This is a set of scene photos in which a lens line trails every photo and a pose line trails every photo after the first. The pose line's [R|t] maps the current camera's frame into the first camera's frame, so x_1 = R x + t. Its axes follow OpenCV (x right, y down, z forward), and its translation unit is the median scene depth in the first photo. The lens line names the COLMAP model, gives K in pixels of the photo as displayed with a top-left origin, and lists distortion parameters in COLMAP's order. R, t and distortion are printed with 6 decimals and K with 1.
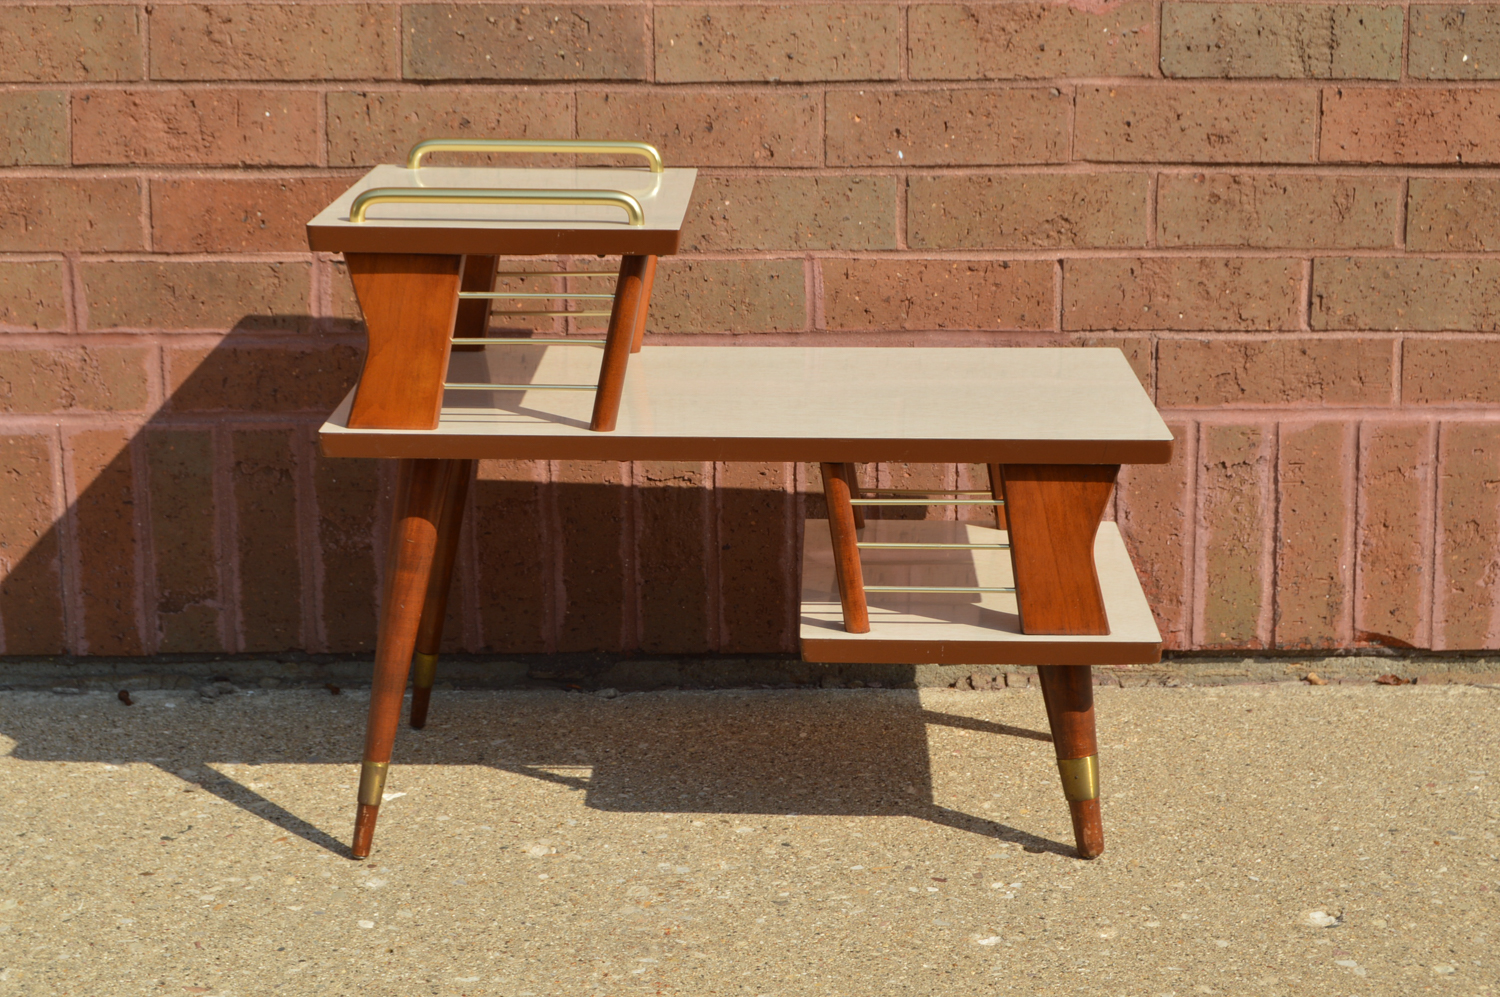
lens RADIAL K [[2780.6, 0, 773.2], [0, 2780.6, 484.2], [0, 0, 1]] dist [-0.048268, 0.000000]
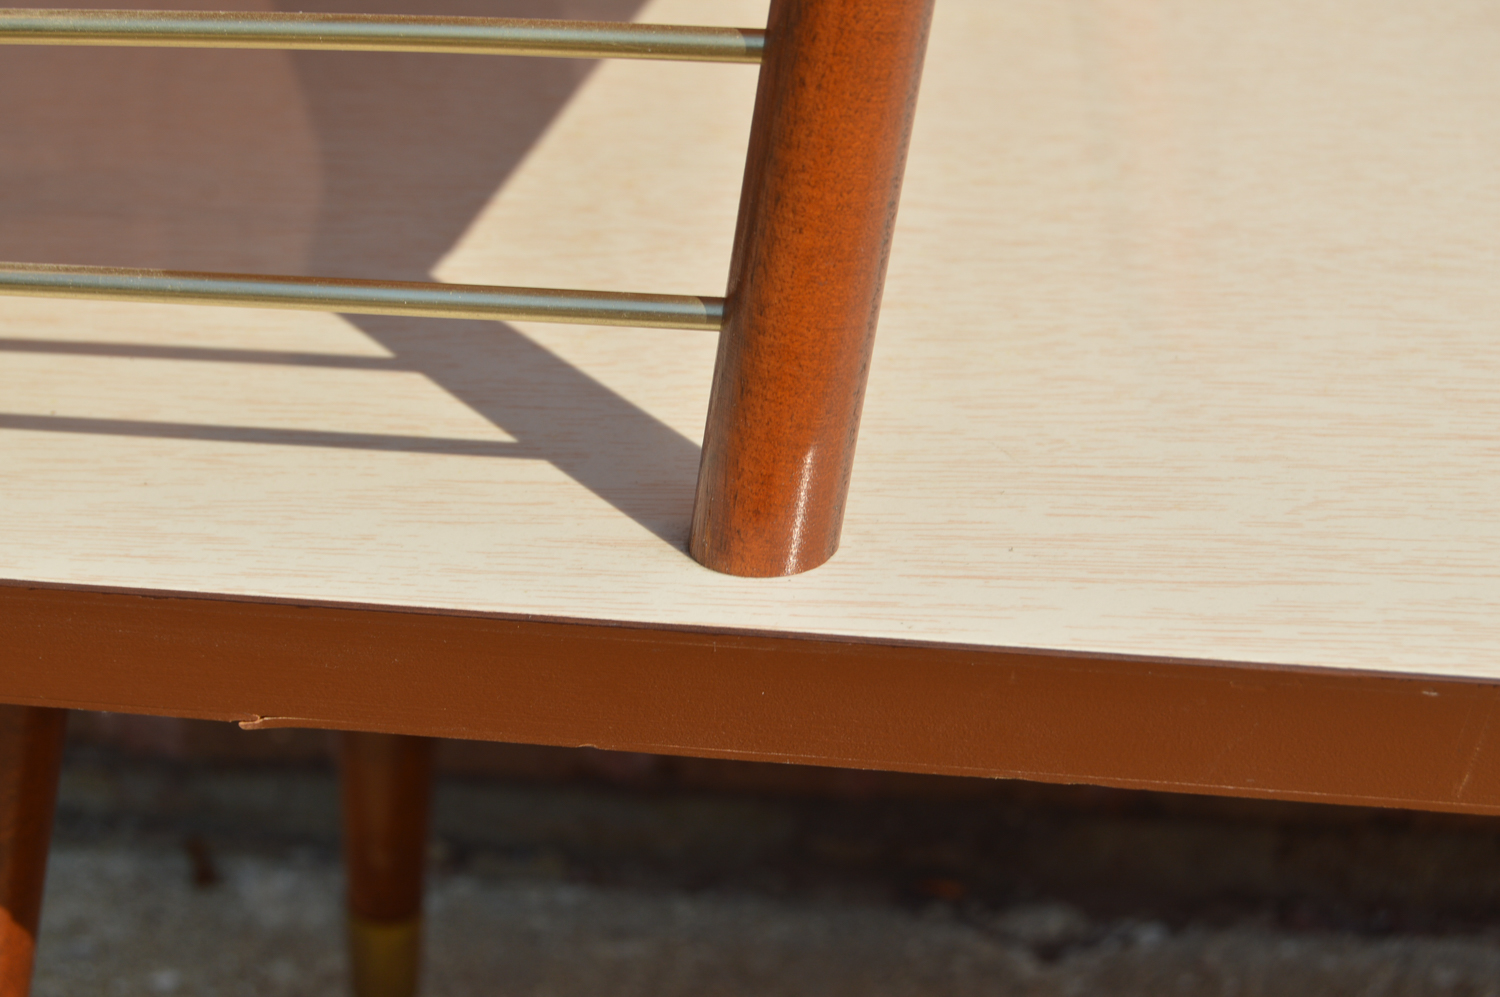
lens RADIAL K [[3391.5, 0, 747.0], [0, 3391.5, 509.0], [0, 0, 1]] dist [-0.041852, 0.000000]
pose [[0.977369, 0.046162, -0.206445, -0.016519], [0.000979, 0.974902, 0.222630, -0.056841], [0.211541, -0.217794, 0.952794, 0.668544]]
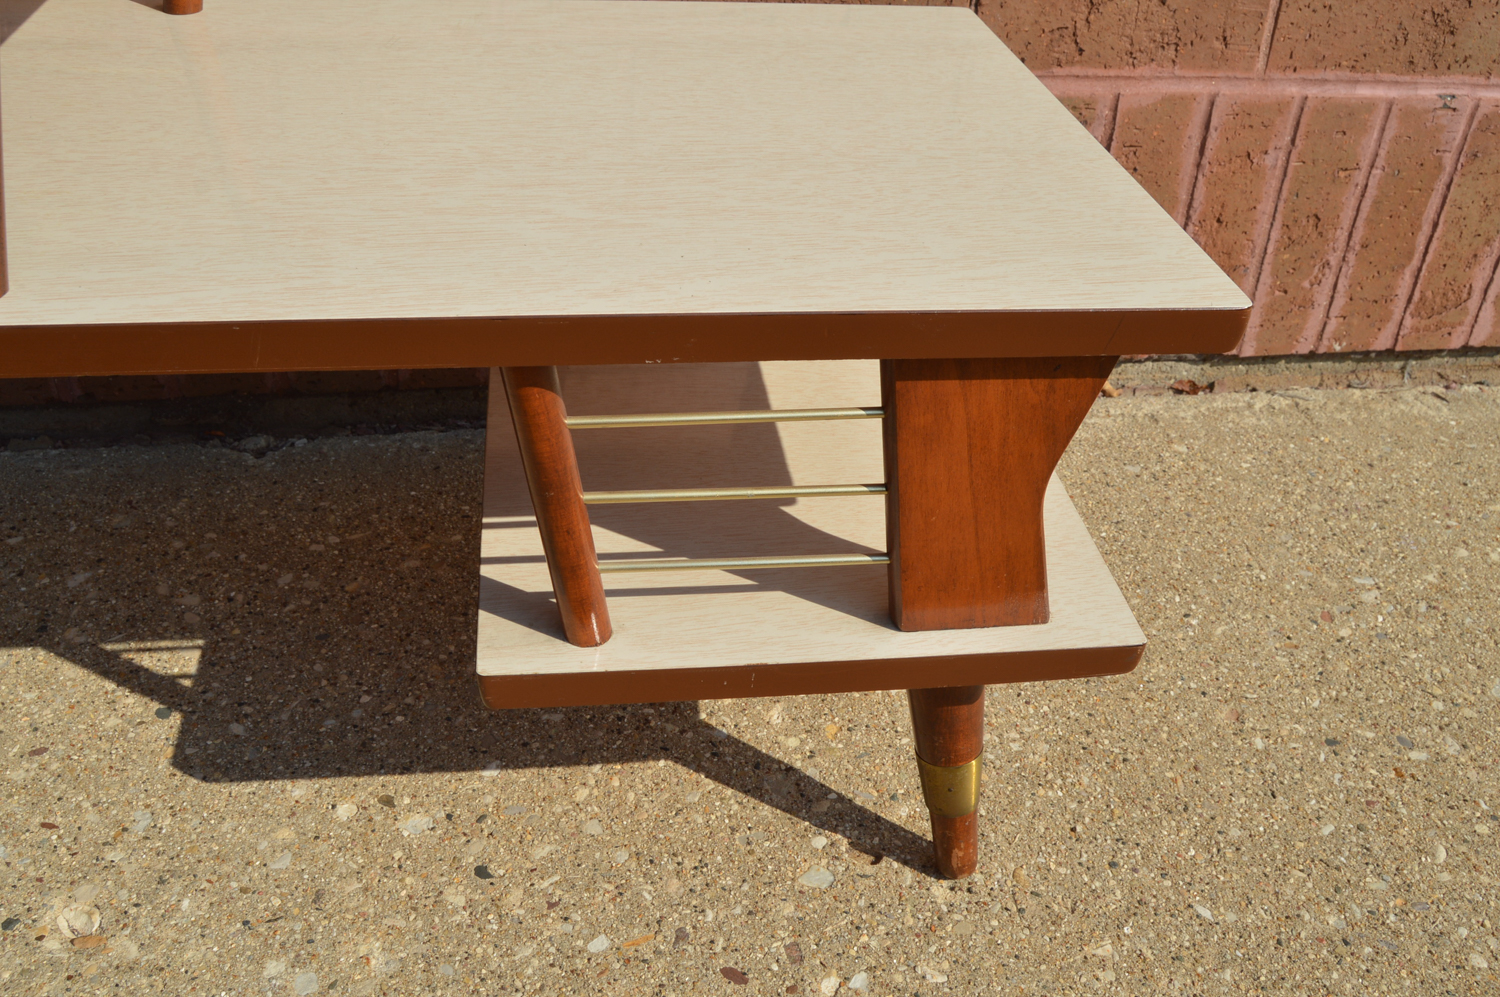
lens RADIAL K [[1349.6, 0, 761.7], [0, 1349.6, 483.2], [0, 0, 1]] dist [-0.094652, 0.040459]
pose [[0.985395, -0.042911, 0.164792, 0.018606], [-0.021086, 0.929535, 0.368131, -0.057401], [-0.168976, -0.366229, 0.915054, 0.655201]]
